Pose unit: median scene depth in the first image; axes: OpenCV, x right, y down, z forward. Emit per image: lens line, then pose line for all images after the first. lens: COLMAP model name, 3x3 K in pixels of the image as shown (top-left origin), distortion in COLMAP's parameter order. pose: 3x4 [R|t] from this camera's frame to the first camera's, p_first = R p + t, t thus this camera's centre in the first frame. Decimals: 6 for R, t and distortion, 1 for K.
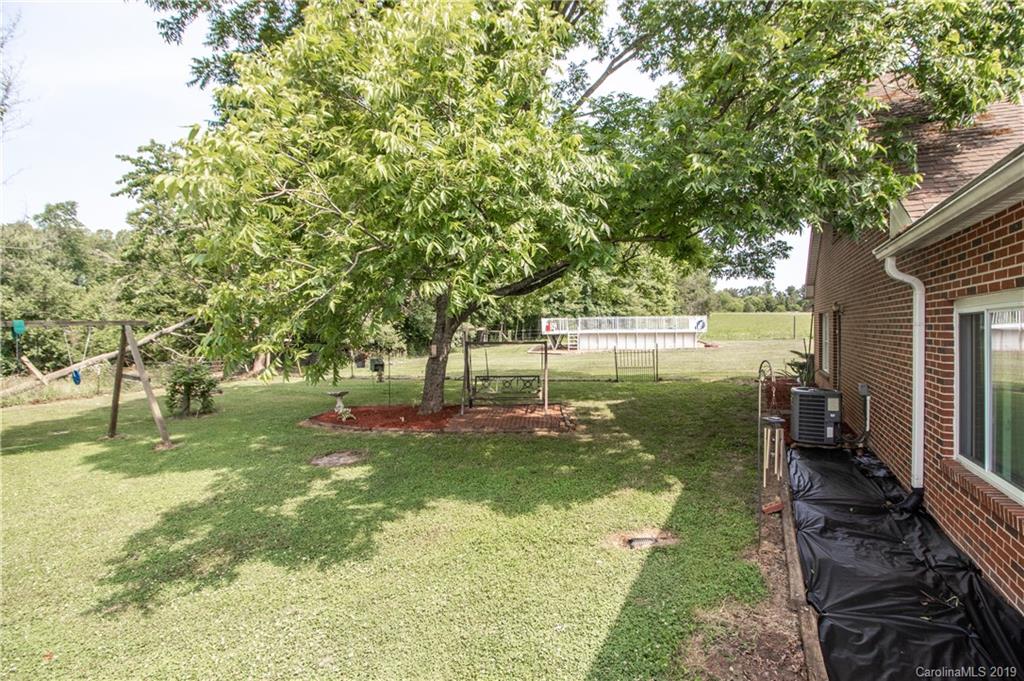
lens RADIAL K [[510.5, 0, 512.0], [0, 510.5, 340.5], [0, 0, 1]] dist [-0.013211, -0.000553]
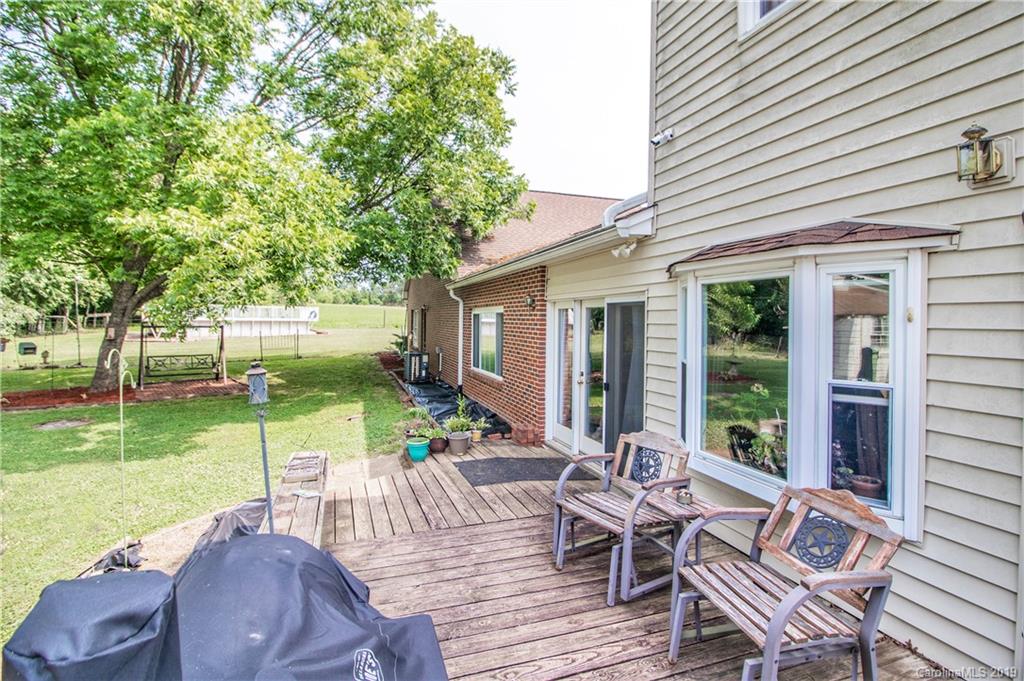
lens RADIAL K [[496.3, 0, 516.7], [0, 496.3, 318.7], [0, 0, 1]] dist [-0.001118, -0.000395]
pose [[0.706697, 0.018421, 0.707277, -0.281947], [-0.001802, 0.999705, -0.024237, 0.012356], [-0.707514, 0.015854, 0.706521, -0.355748]]
